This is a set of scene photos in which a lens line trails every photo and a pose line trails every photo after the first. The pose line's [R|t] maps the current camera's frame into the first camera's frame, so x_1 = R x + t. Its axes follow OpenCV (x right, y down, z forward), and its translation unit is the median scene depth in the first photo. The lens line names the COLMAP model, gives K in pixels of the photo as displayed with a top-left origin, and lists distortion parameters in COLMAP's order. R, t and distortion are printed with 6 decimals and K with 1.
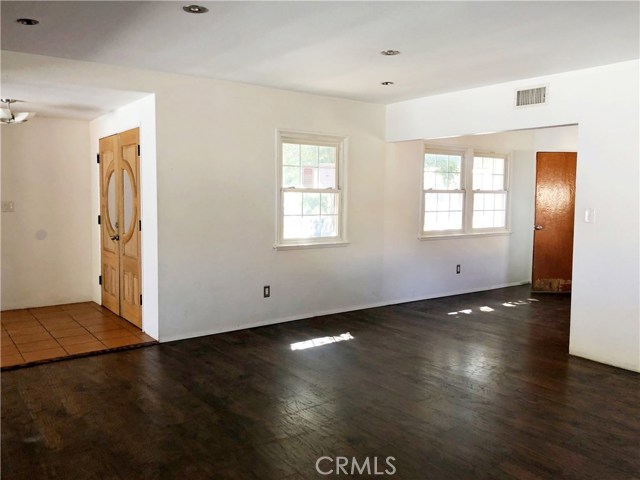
lens RADIAL K [[516.5, 0, 320.0], [0, 516.5, 240.0], [0, 0, 1]] dist [0.011628, -0.059486]
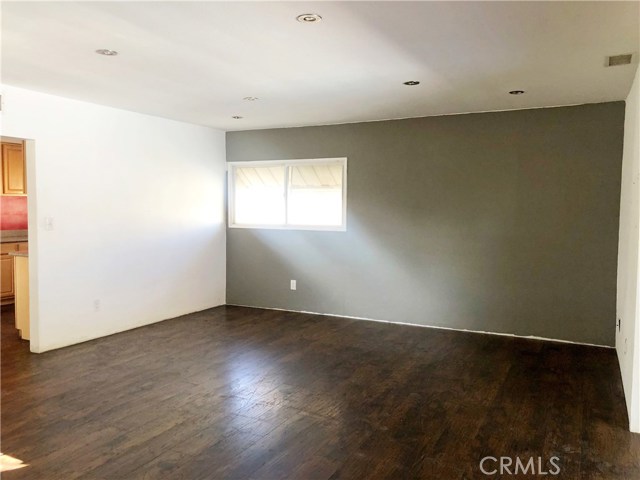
lens RADIAL K [[516.5, 0, 320.0], [0, 516.5, 240.0], [0, 0, 1]] dist [0.011628, -0.059486]
pose [[-0.436115, -0.072645, 0.896954, -0.853120], [0.062931, 0.991834, 0.110927, -0.112328], [-0.897688, 0.104824, -0.427982, 1.078475]]
